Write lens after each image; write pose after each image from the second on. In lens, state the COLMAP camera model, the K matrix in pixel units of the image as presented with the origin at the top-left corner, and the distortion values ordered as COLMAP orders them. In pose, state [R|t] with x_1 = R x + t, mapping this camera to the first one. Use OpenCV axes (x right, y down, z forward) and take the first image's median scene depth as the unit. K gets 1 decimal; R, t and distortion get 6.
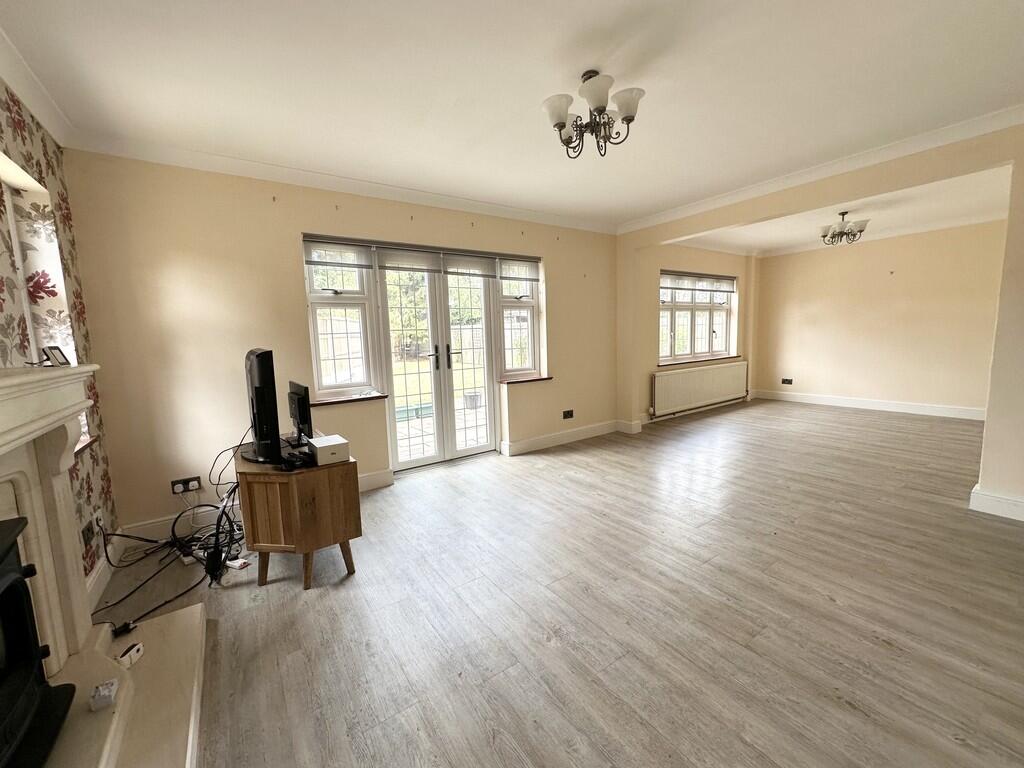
lens RADIAL K [[412.9, 0, 509.8], [0, 412.9, 384.3], [0, 0, 1]] dist [-0.000237, -0.000111]
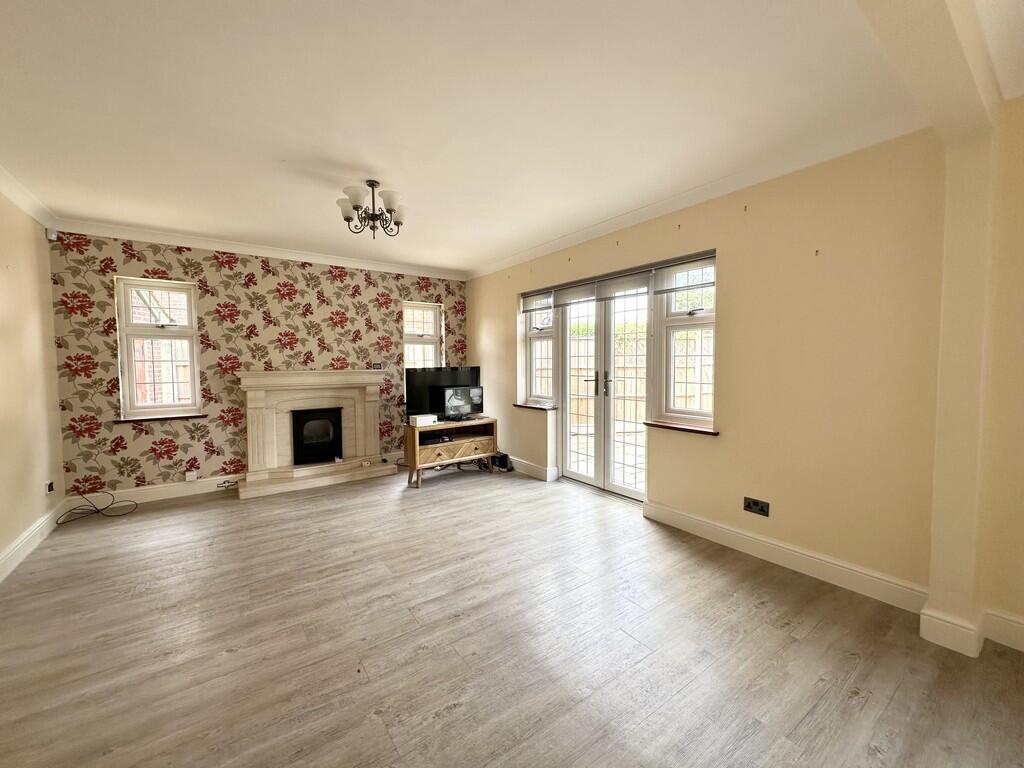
lens RADIAL K [[412.9, 0, 512.9], [0, 412.9, 384.6], [0, 0, 1]] dist [-0.000237, -0.000111]
pose [[0.006927, 0.090944, -0.995832, 0.851791], [-0.112185, 0.989640, 0.089598, -0.131946], [0.993663, 0.111097, 0.017058, 0.789860]]
